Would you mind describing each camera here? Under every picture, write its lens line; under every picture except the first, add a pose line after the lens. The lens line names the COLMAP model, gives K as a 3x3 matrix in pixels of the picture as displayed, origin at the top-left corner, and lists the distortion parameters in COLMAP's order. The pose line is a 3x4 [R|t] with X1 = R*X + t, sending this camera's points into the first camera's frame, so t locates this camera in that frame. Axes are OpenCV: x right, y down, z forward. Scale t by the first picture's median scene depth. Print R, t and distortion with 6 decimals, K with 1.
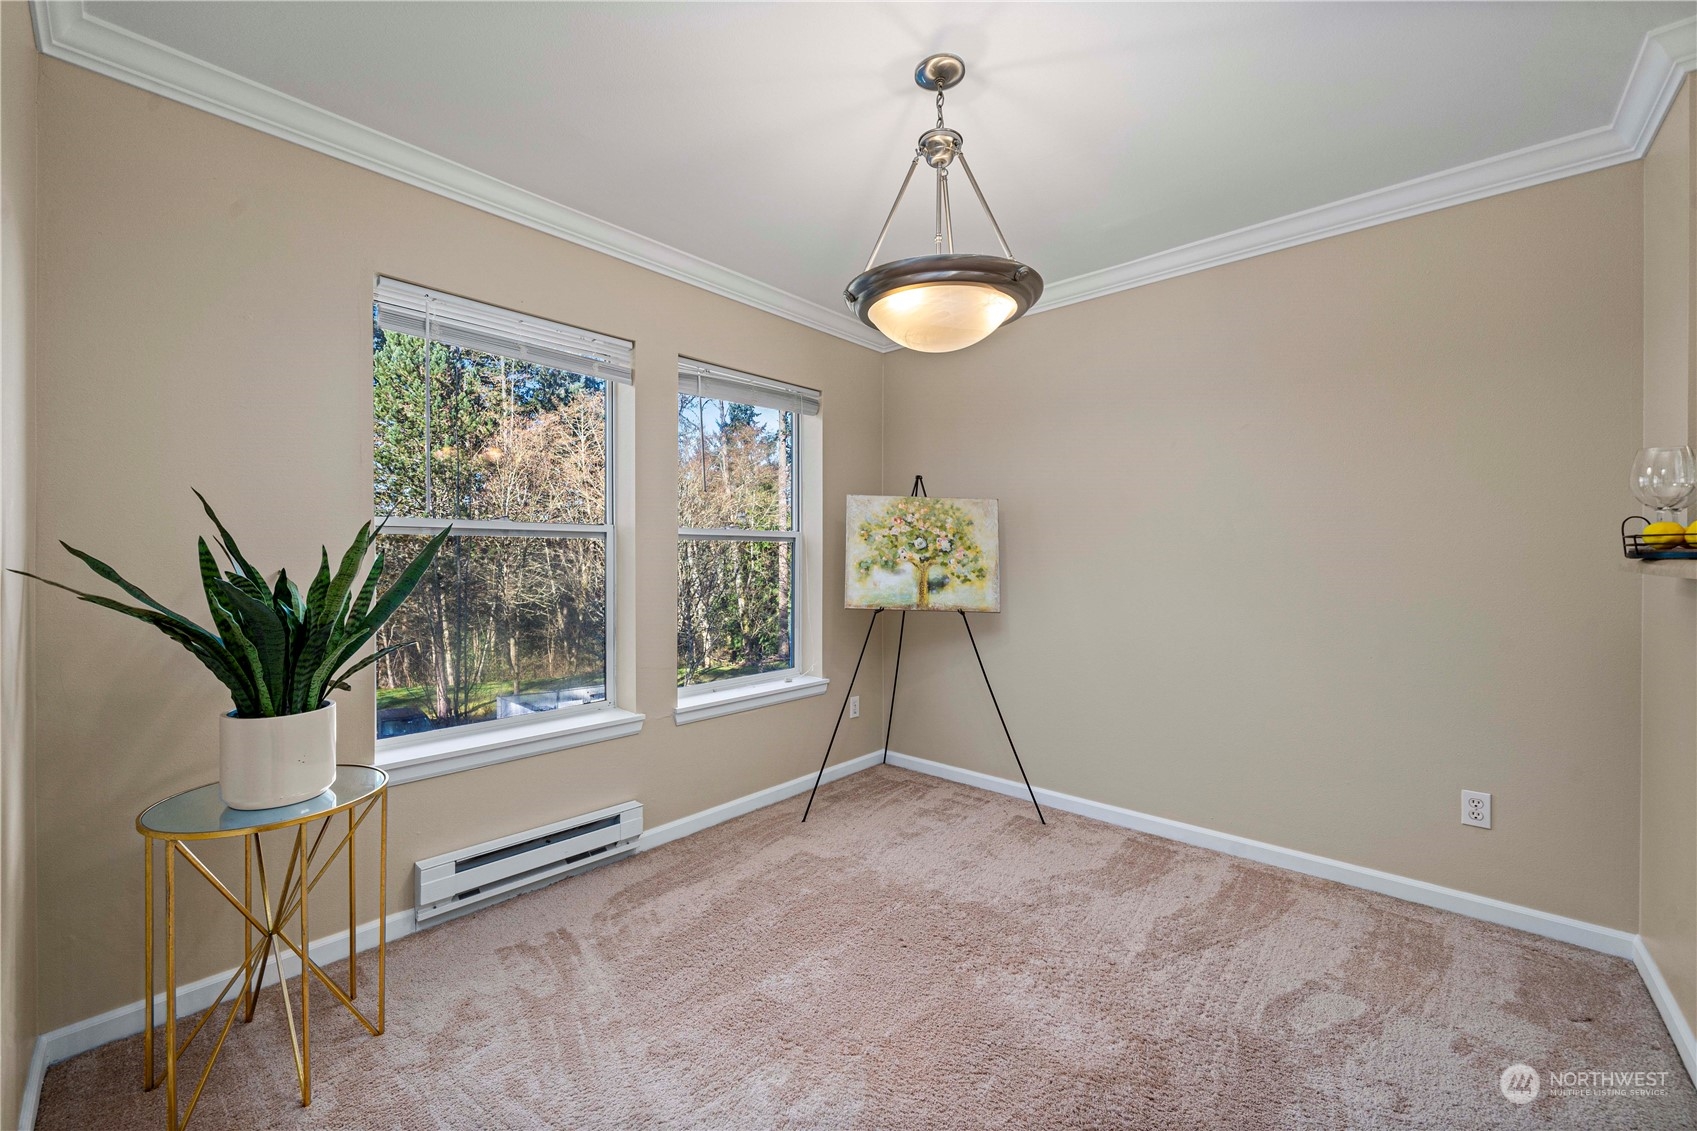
lens RADIAL K [[644.0, 0, 860.8], [0, 644.0, 549.5], [0, 0, 1]] dist [-0.005785, -0.000852]
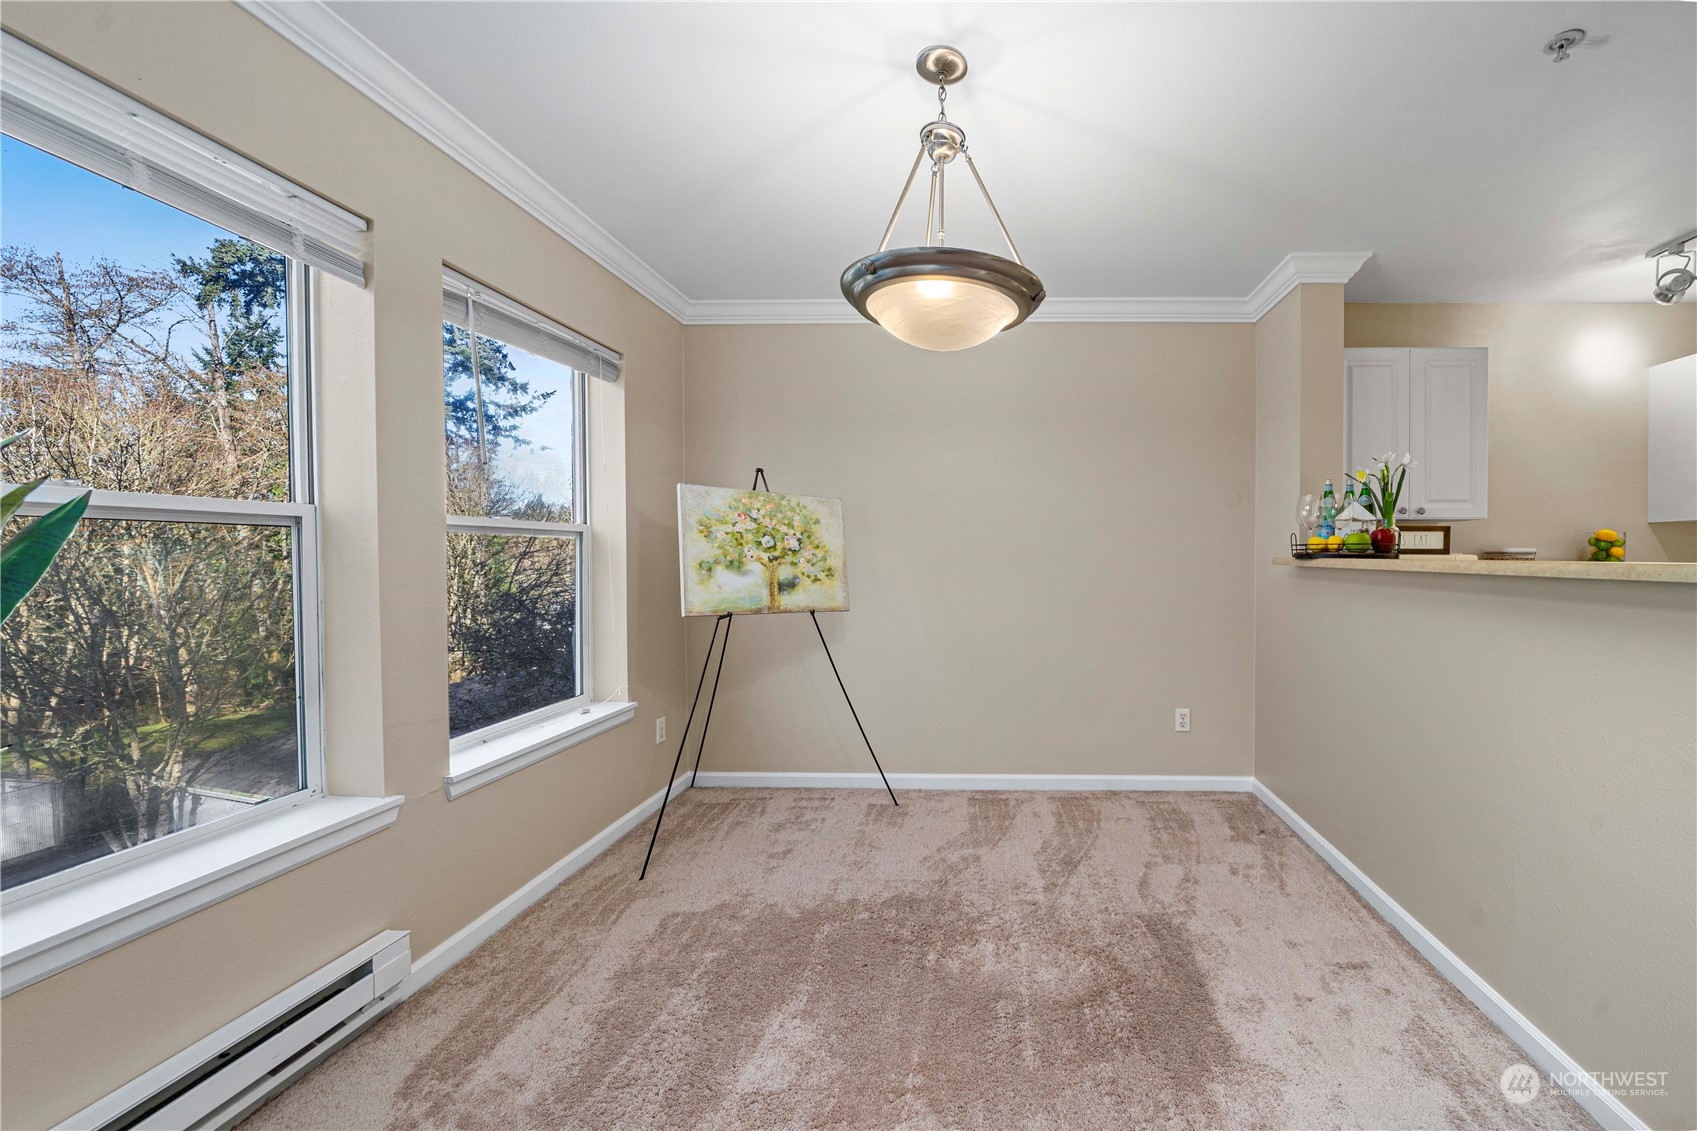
lens RADIAL K [[609.8, 0, 947.5], [0, 609.8, 556.8], [0, 0, 1]] dist [-0.009520, -0.000141]
pose [[0.772610, -0.000775, 0.634880, -0.292470], [-0.008156, 0.999905, 0.011146, 0.000553], [-0.634828, -0.013789, 0.772530, 0.168661]]
